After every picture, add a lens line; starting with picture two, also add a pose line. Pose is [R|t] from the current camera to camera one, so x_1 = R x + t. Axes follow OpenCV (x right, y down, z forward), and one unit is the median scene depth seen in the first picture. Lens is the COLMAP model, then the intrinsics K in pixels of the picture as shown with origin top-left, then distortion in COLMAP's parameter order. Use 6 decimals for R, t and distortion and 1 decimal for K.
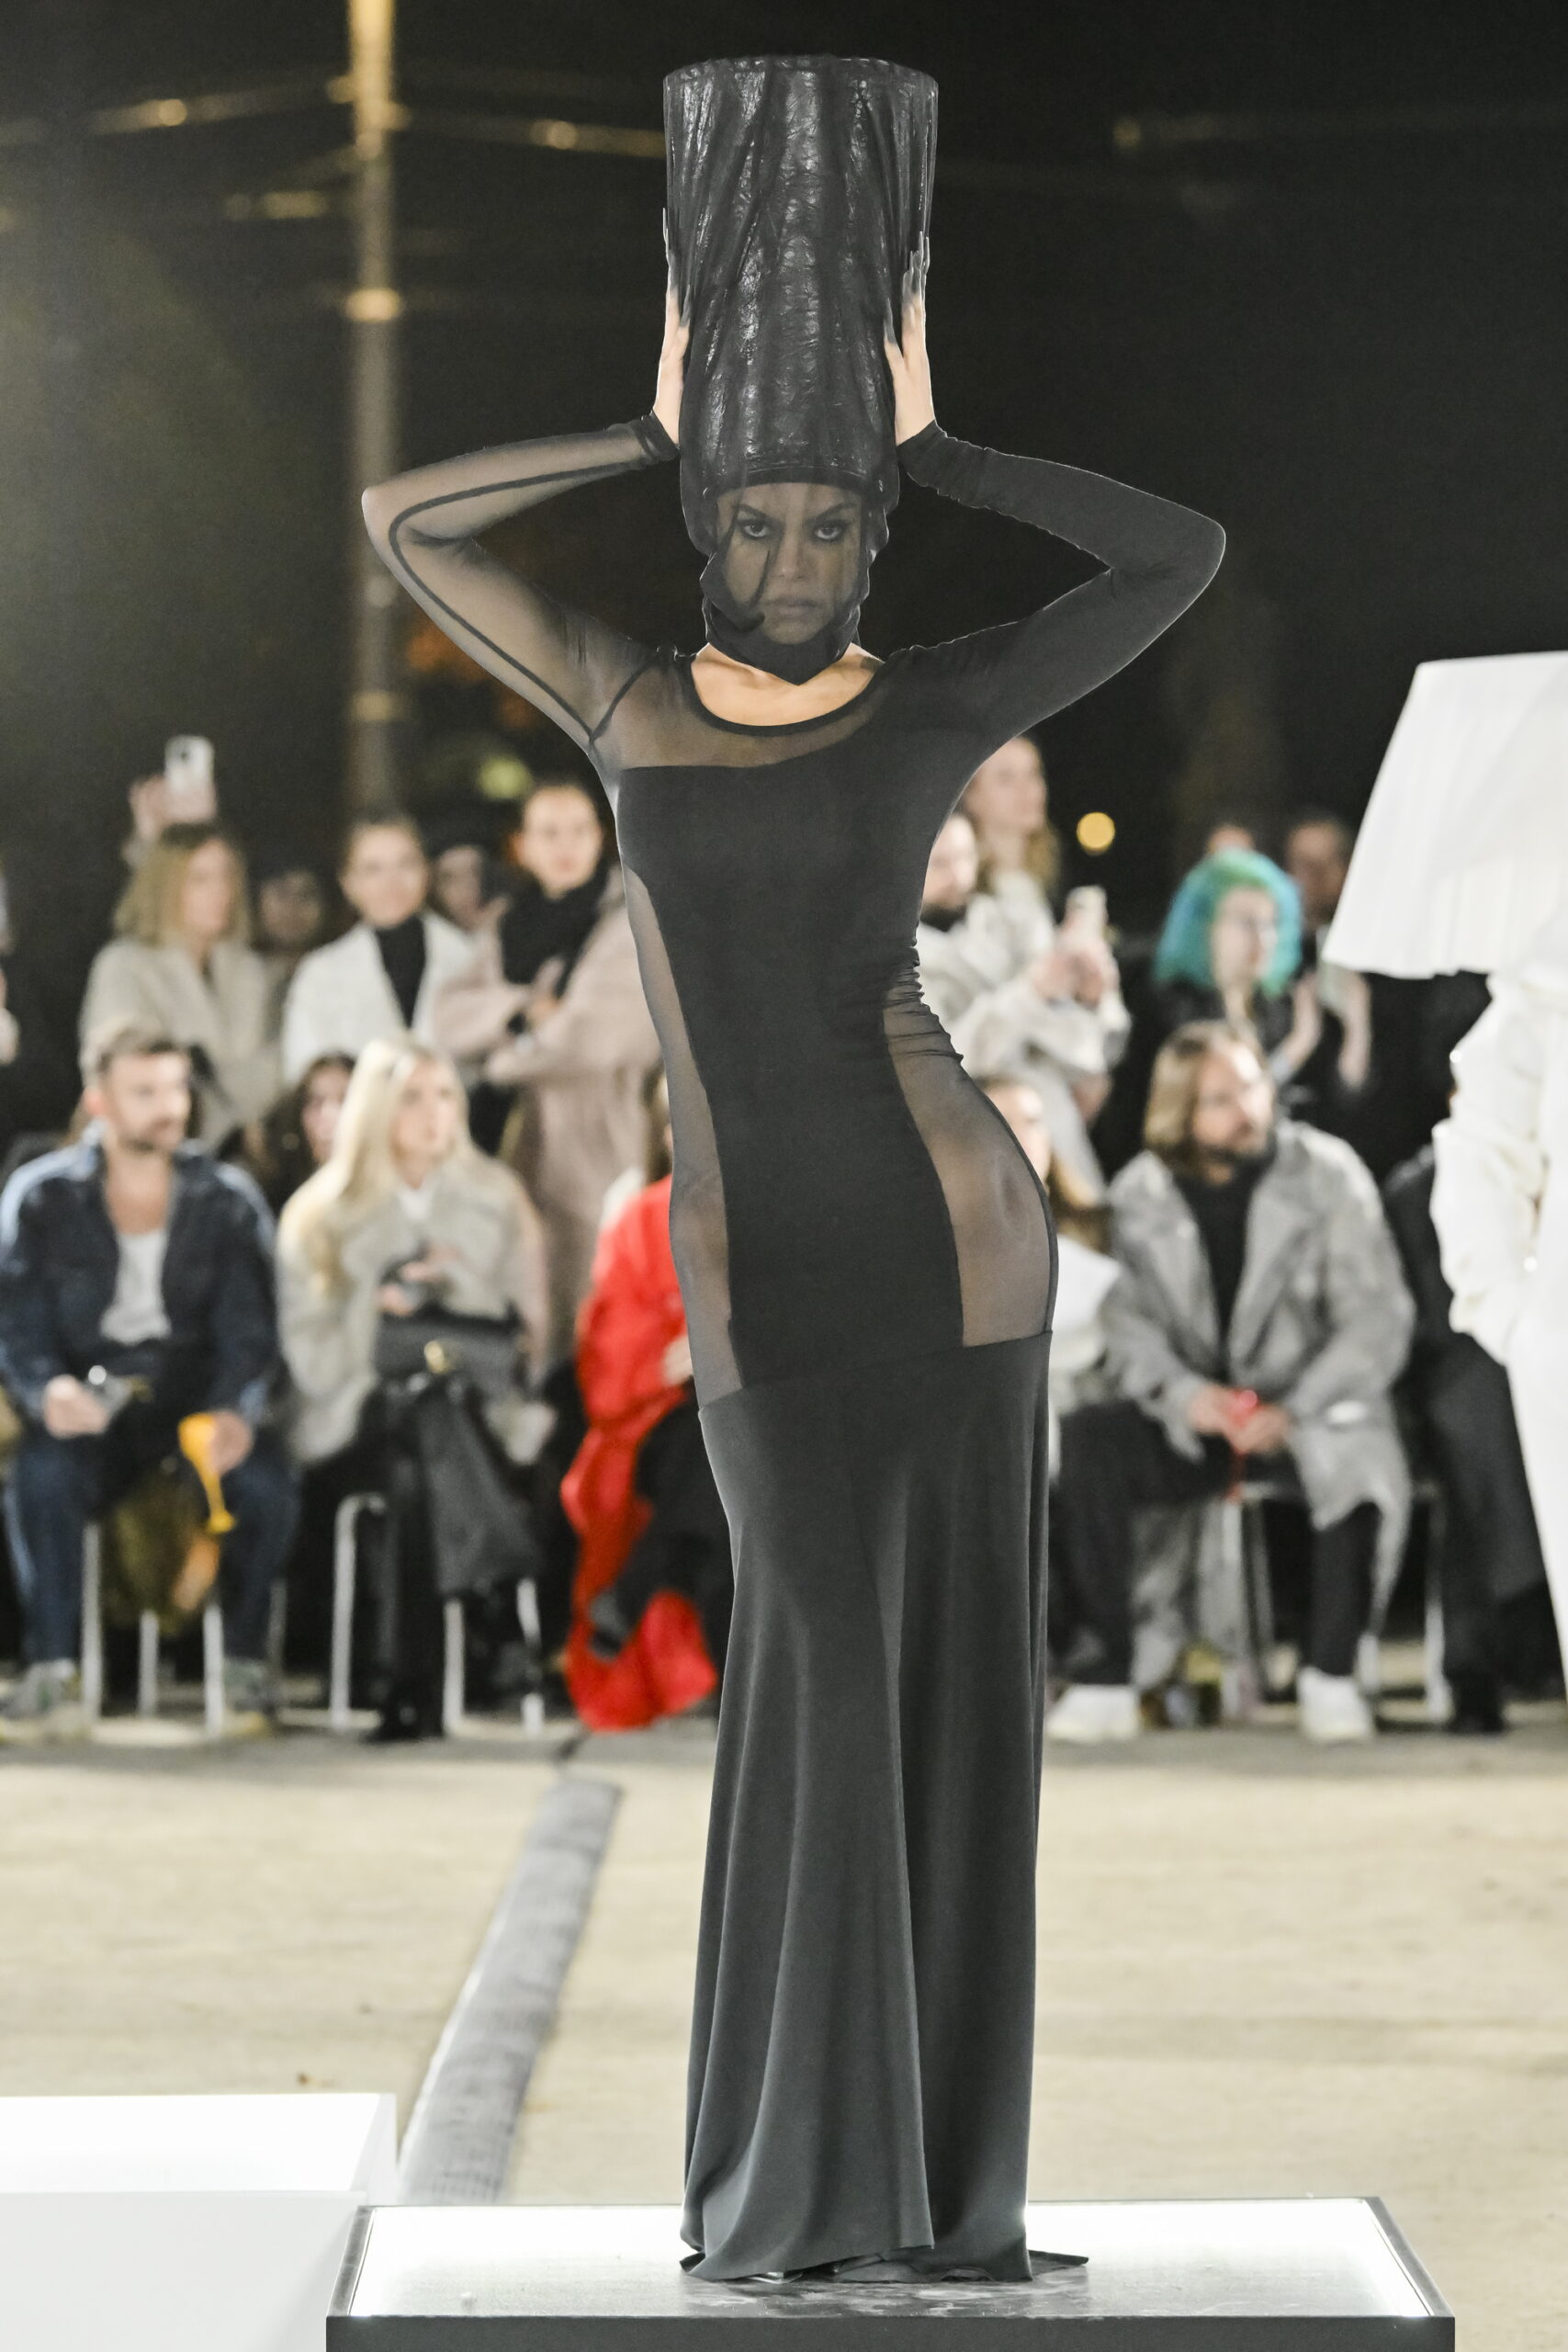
lens RADIAL K [[10201.8, 0, 780.4], [0, 10201.8, 1166.0], [0, 0, 1]] dist [-0.197296, 0.000000]
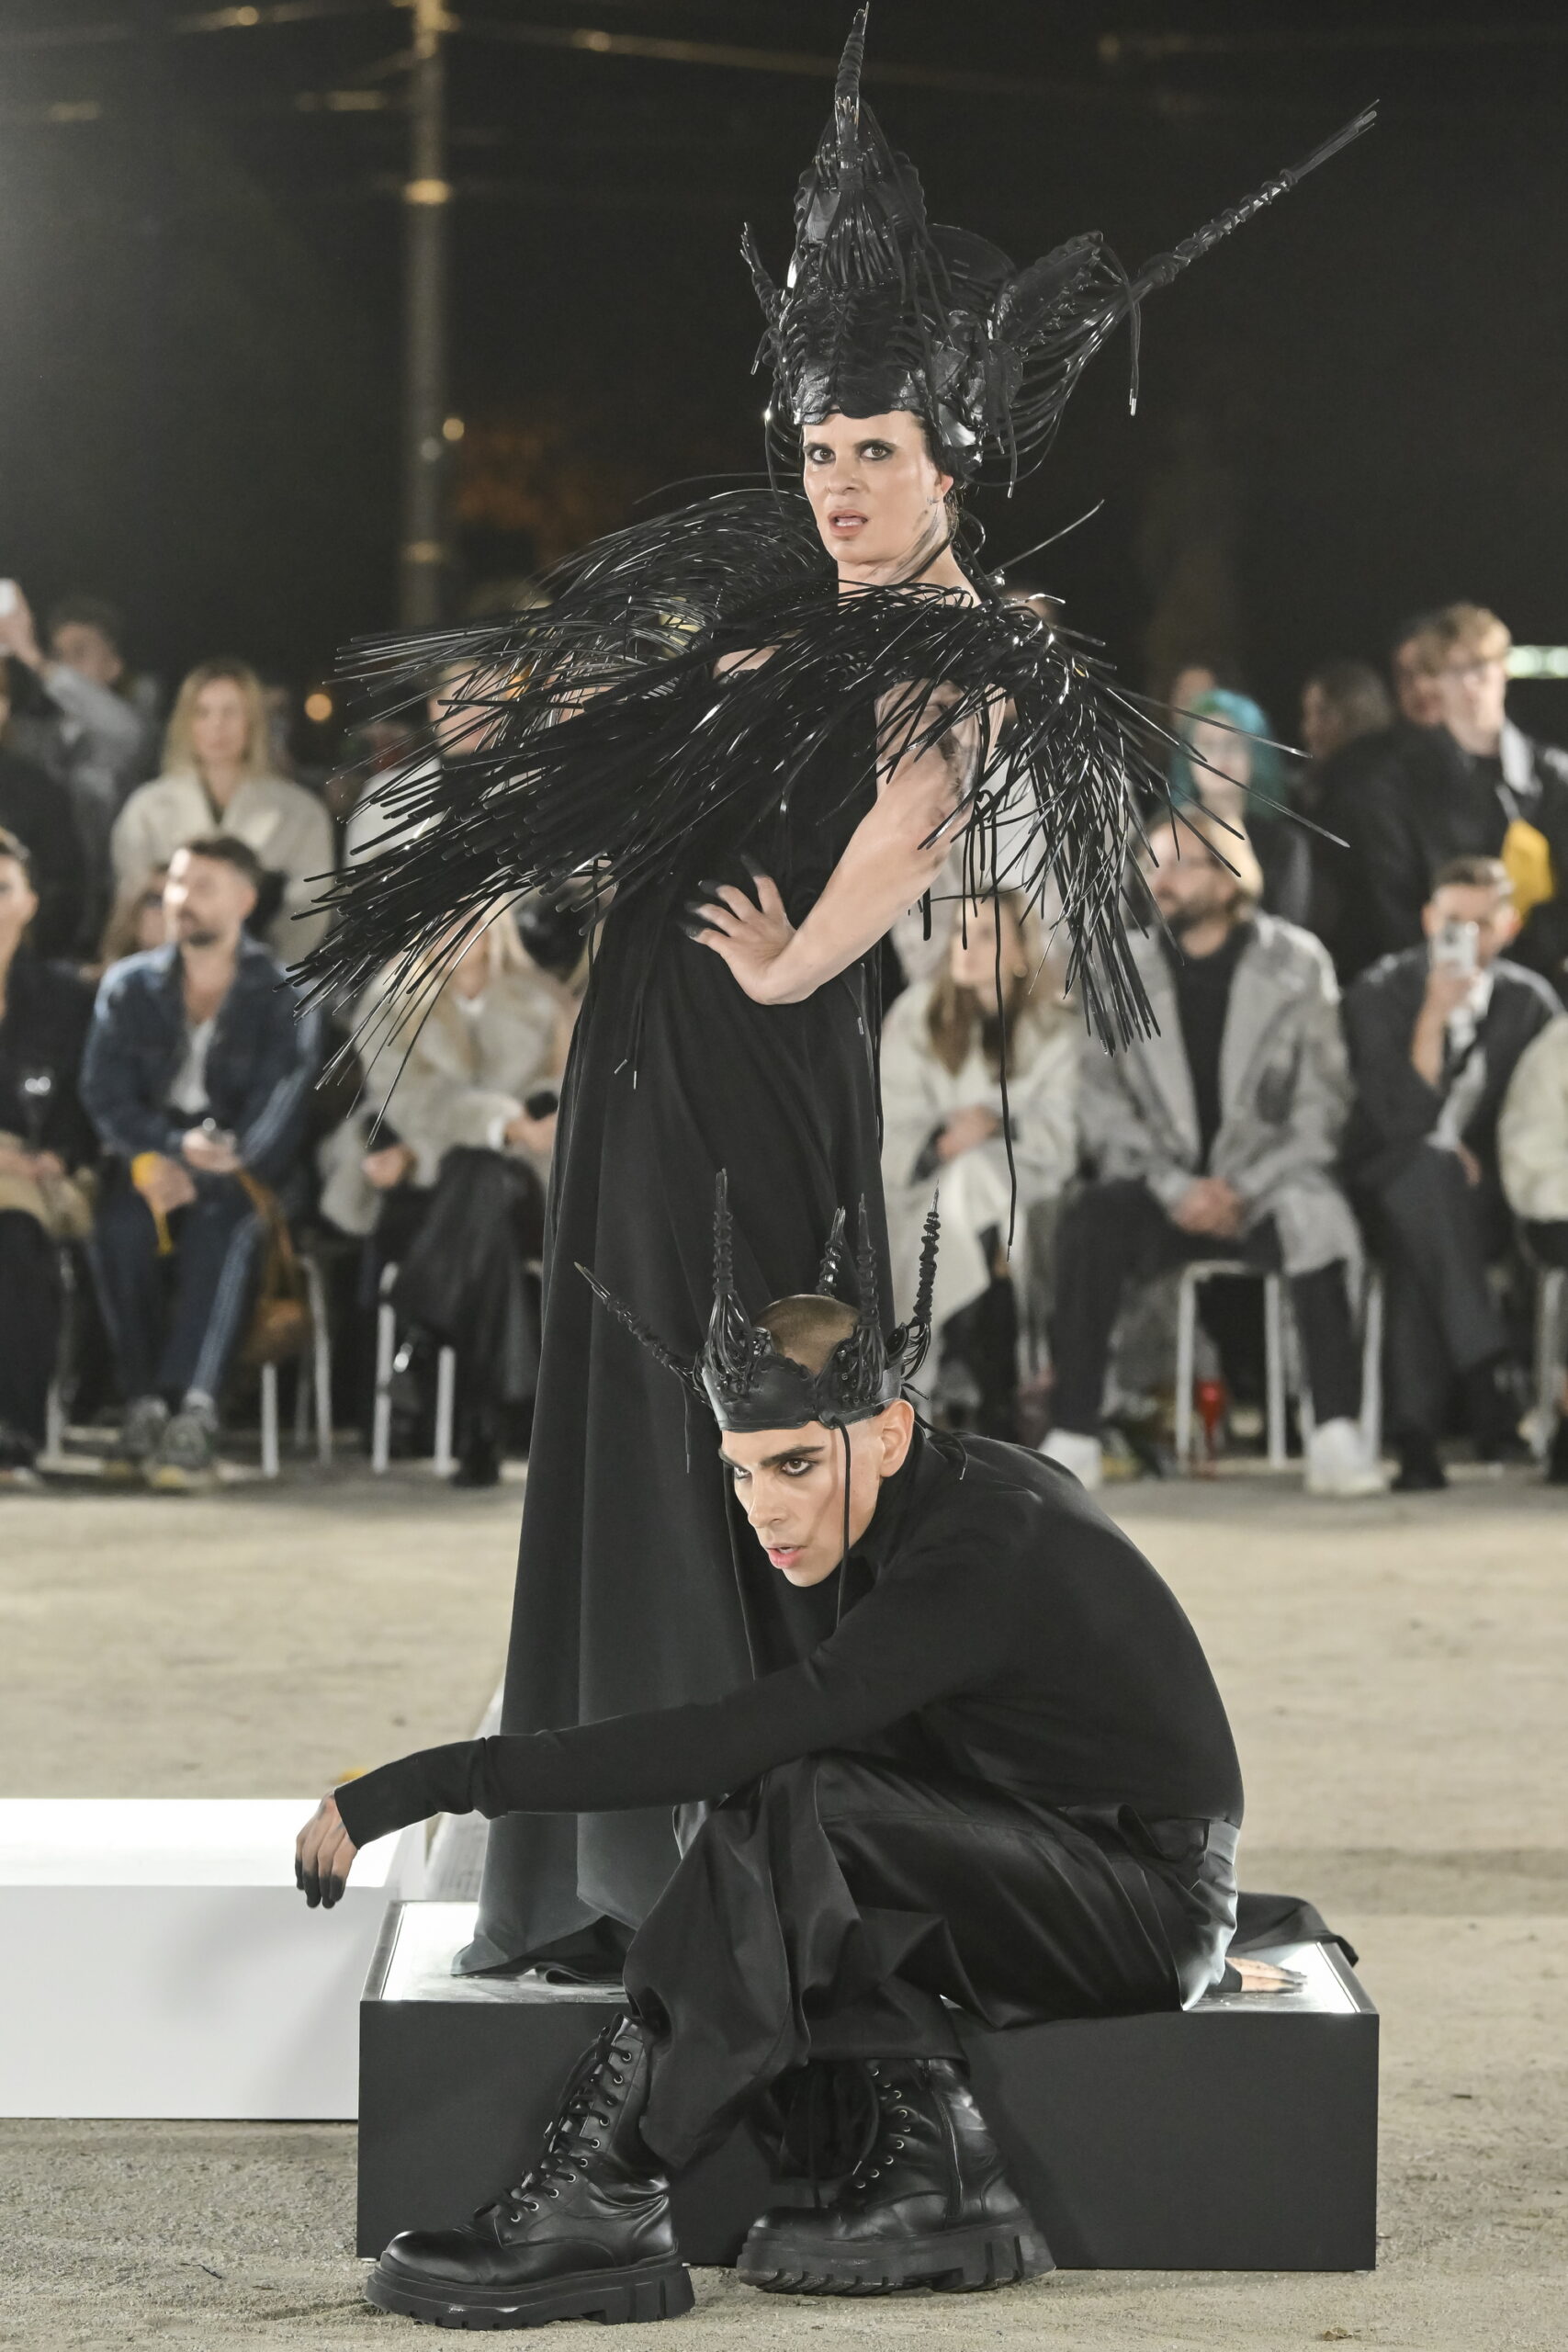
lens RADIAL K [[8105.2, 0, 784.2], [0, 8105.2, 1175.4], [0, 0, 1]] dist [-0.273209, 0.000000]
pose [[0.999918, 0.012778, -0.001007, 0.001288], [-0.012756, 0.999731, 0.019354, 0.005530], [0.001254, -0.019340, 0.999812, 0.120495]]
